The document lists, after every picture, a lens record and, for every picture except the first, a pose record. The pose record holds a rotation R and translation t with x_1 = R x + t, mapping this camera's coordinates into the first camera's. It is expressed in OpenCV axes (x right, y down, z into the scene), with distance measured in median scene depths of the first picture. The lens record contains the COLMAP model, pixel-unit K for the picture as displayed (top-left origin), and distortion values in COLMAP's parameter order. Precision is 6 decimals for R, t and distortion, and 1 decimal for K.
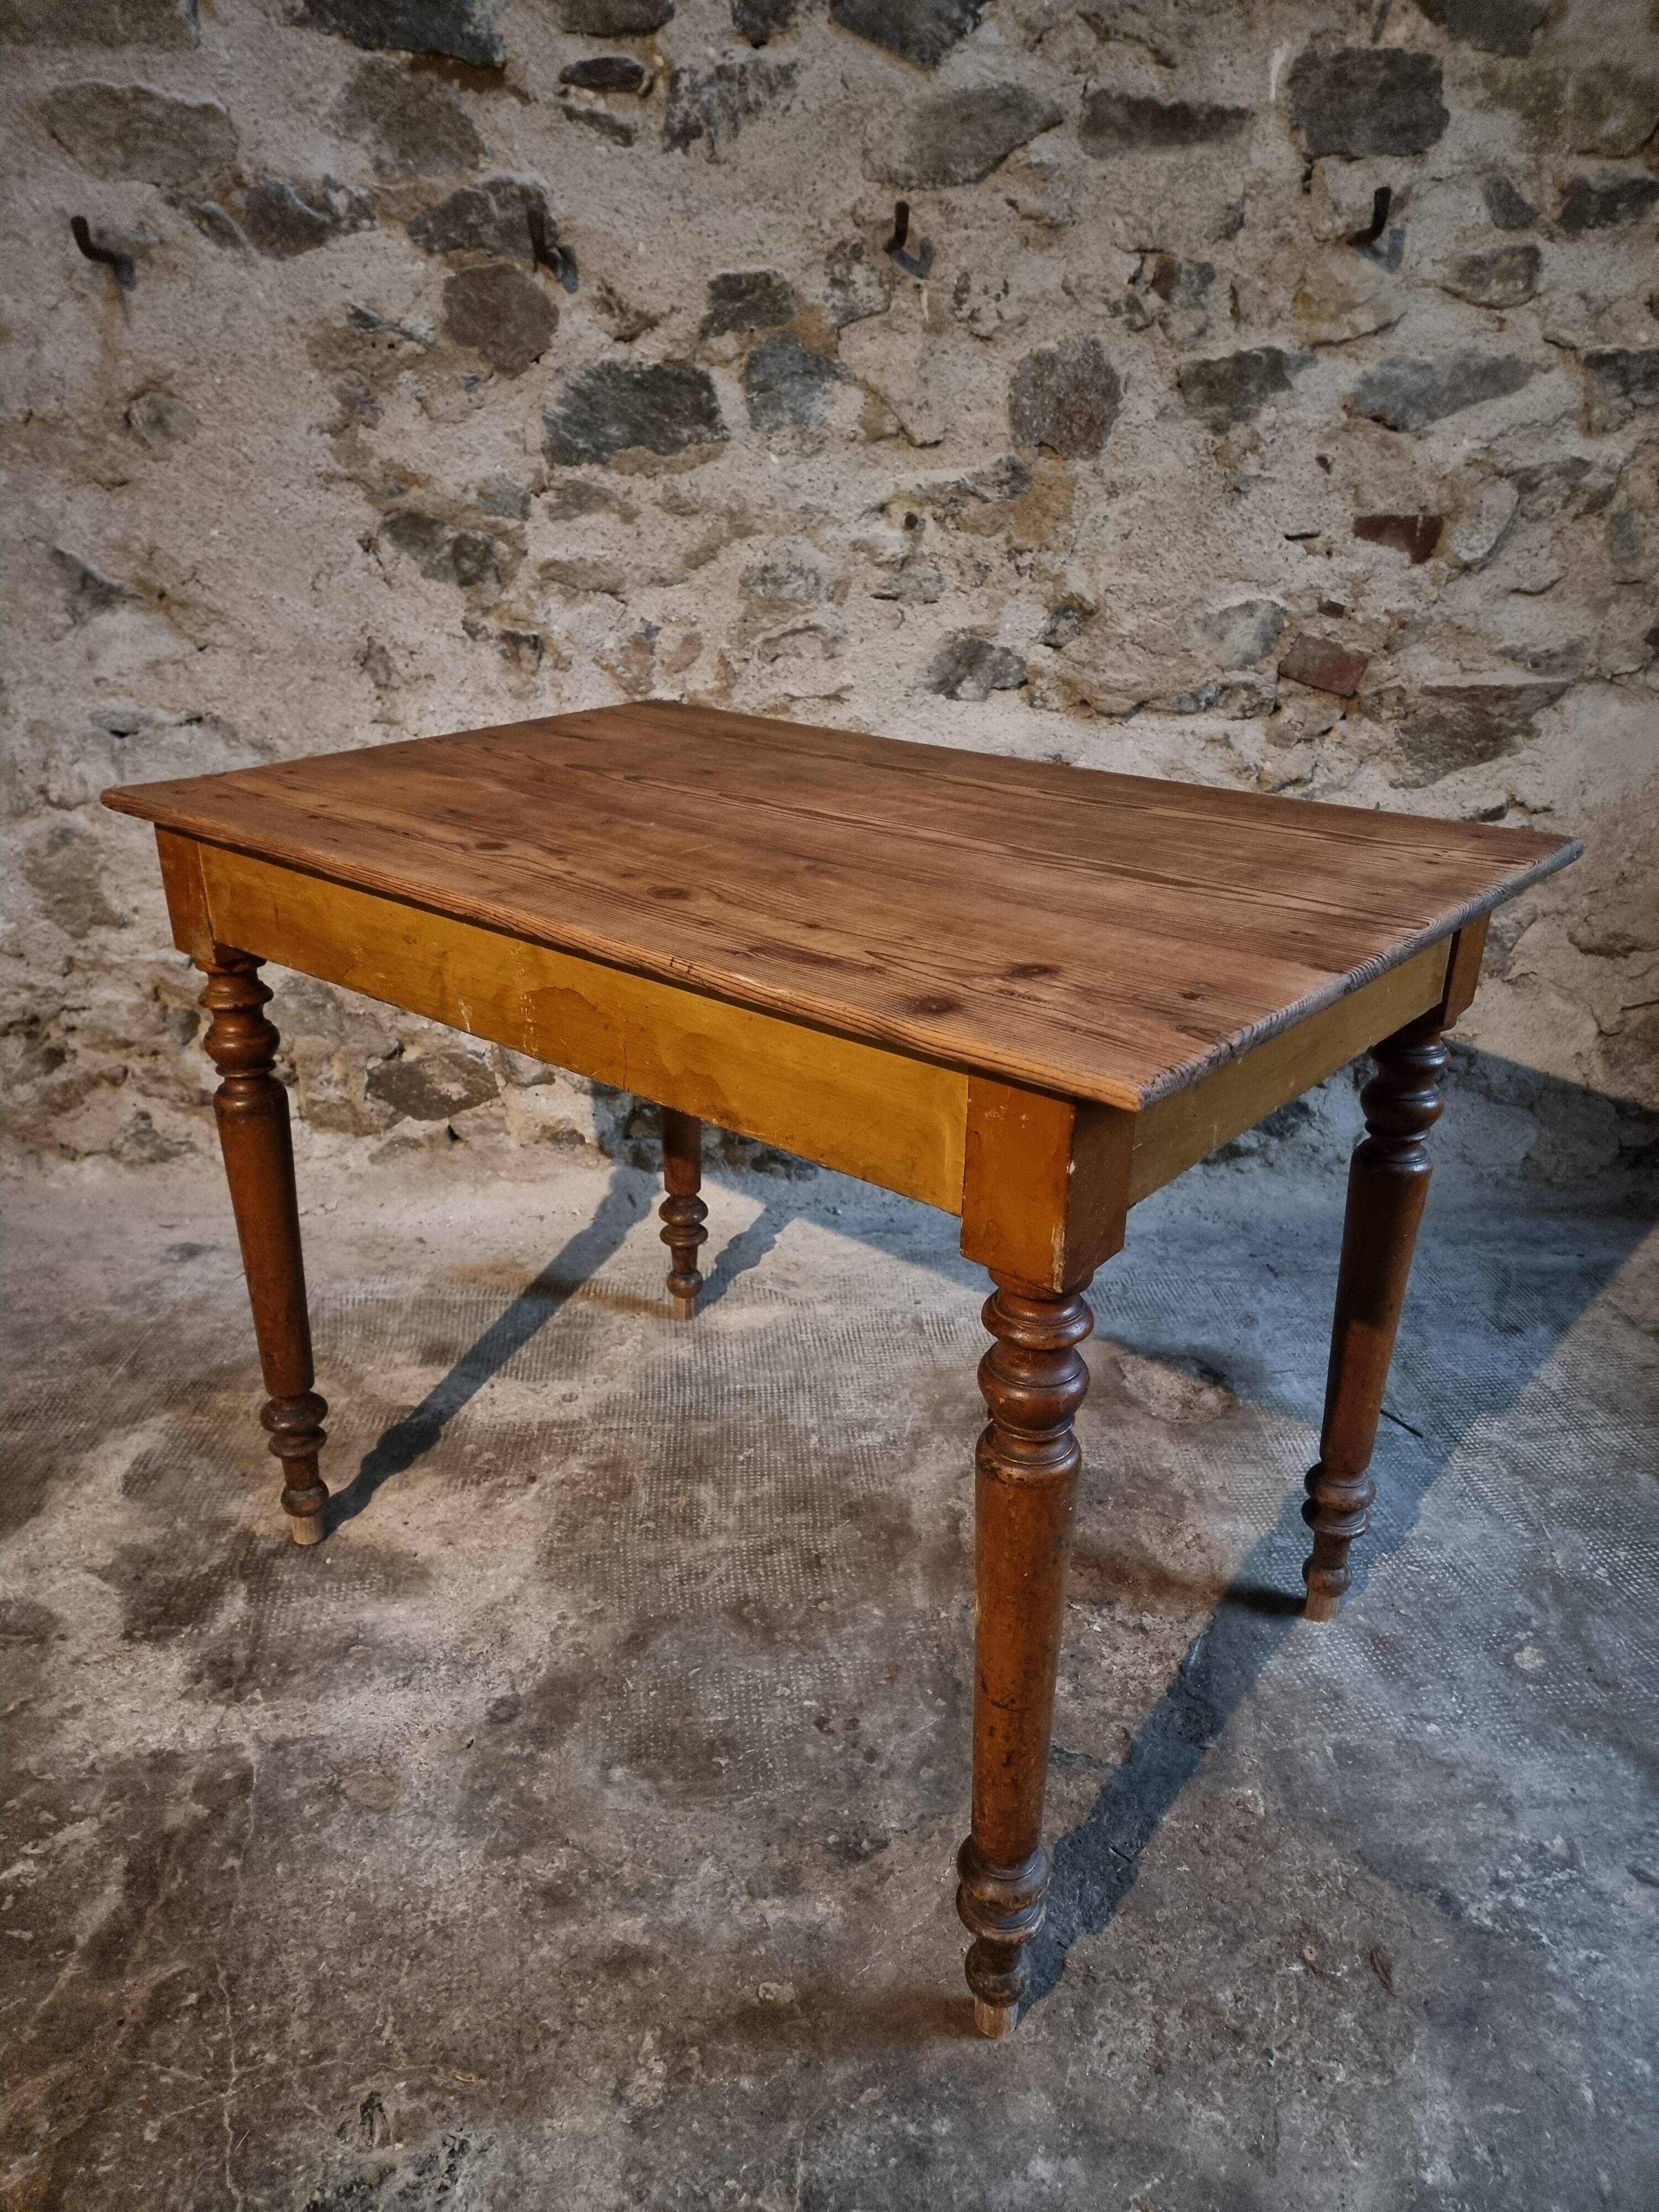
lens RADIAL K [[1537.5, 0, 813.2], [0, 1537.5, 1127.0], [0, 0, 1]] dist [0.072768, -0.061697]
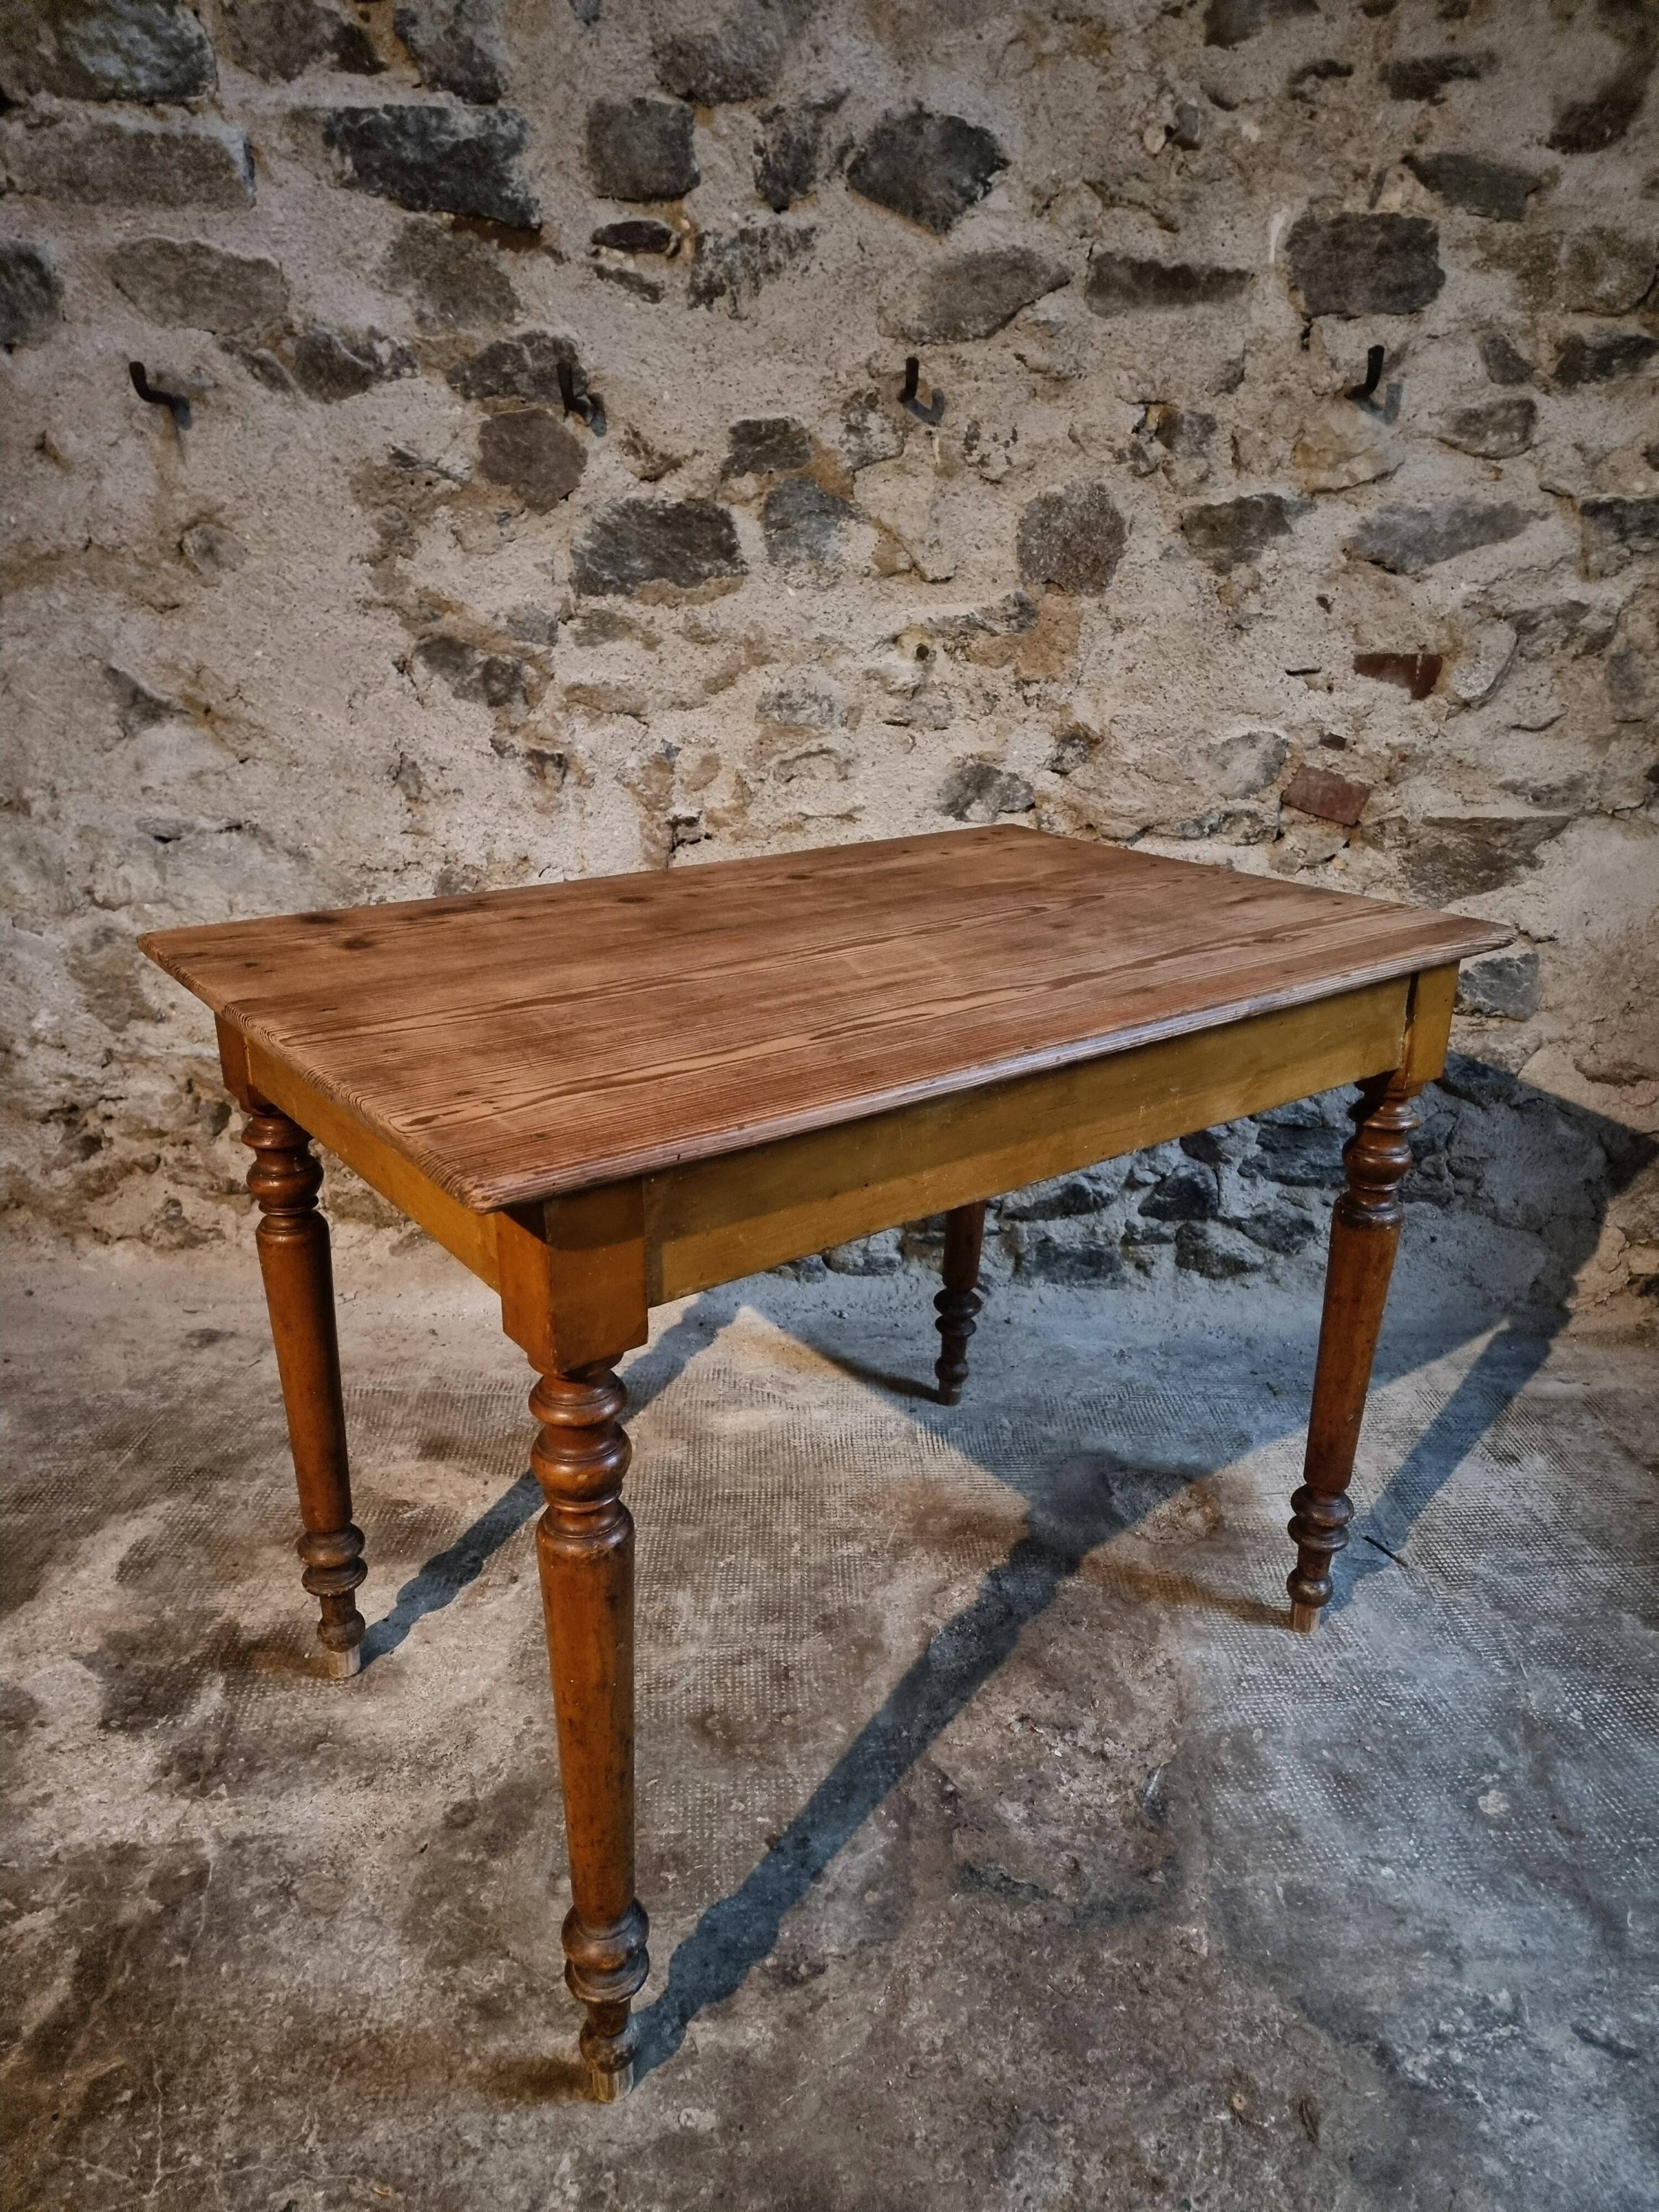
lens RADIAL K [[1535.0, 0, 832.7], [0, 1535.0, 1136.3], [0, 0, 1]] dist [0.075651, -0.061226]
pose [[0.999054, 0.025165, -0.035470, 0.049310], [-0.026781, 0.998589, -0.045851, -0.018913], [0.034266, 0.046757, 0.998318, -0.017661]]
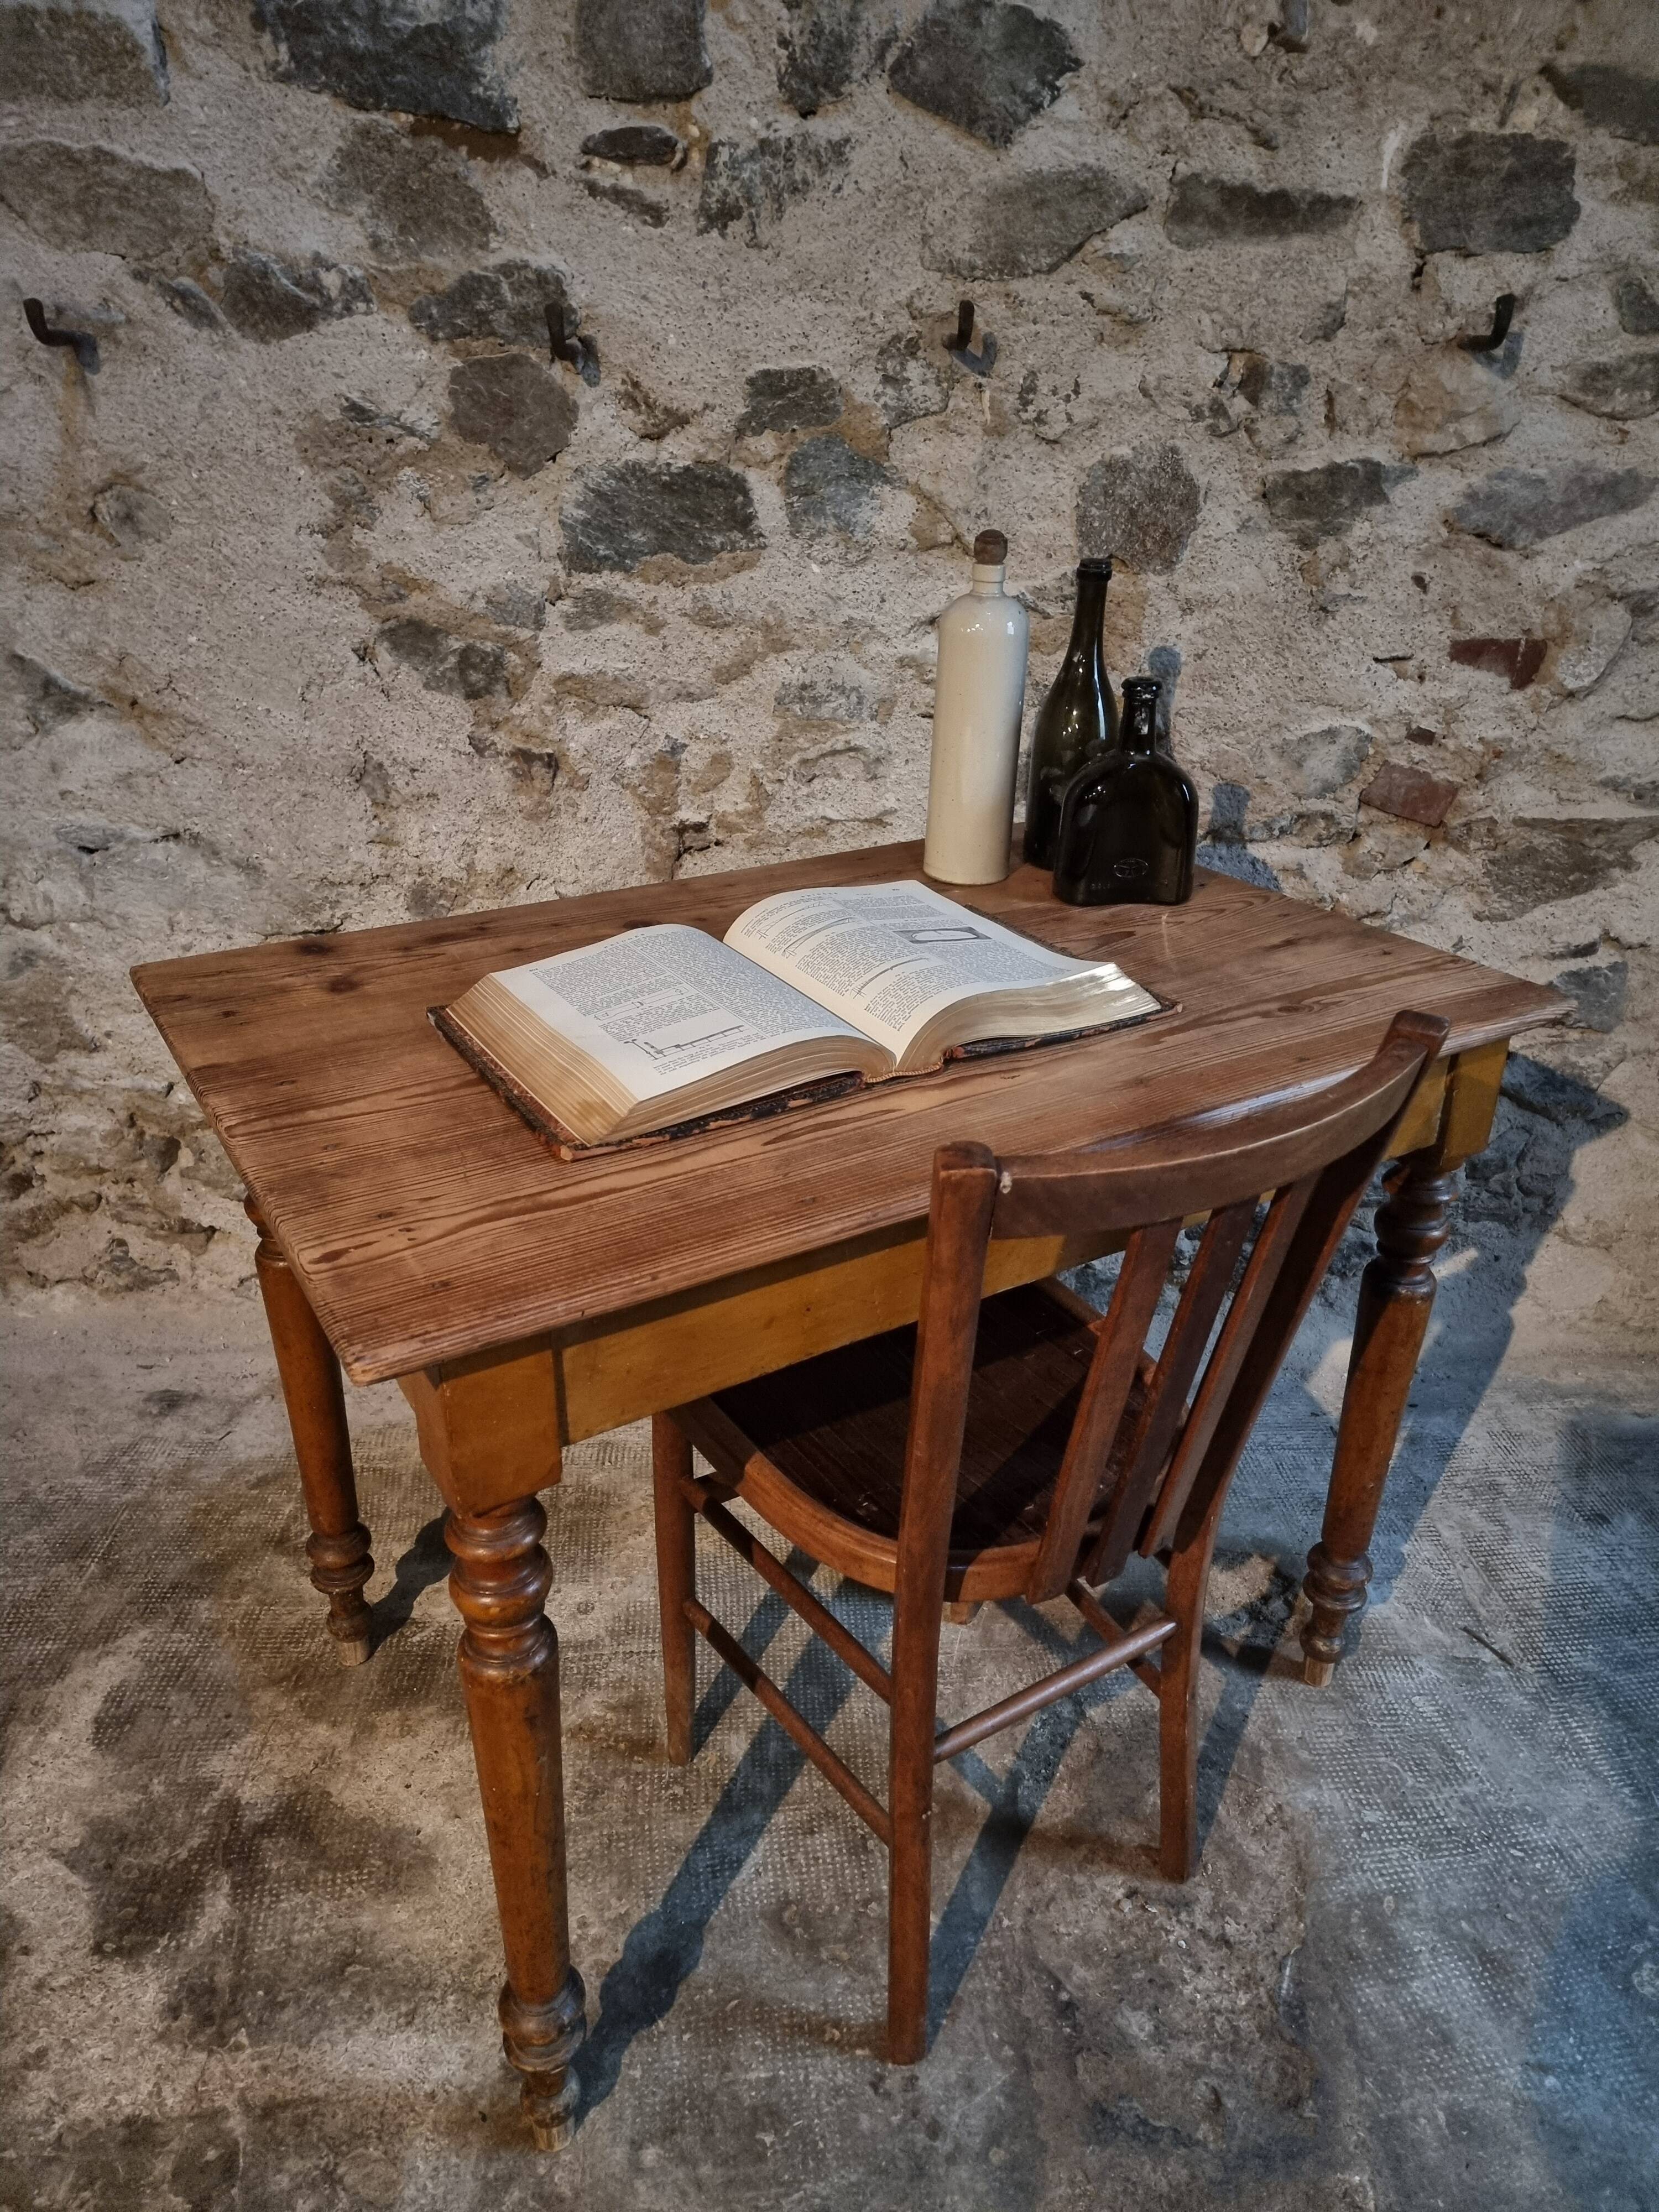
lens RADIAL K [[1527.9, 0, 829.3], [0, 1527.9, 1116.8], [0, 0, 1]] dist [0.084666, -0.075382]
pose [[0.999811, 0.008573, 0.017440, -0.030253], [-0.009271, 0.999144, 0.040318, -0.148467], [-0.017079, -0.040472, 0.999035, 0.090270]]
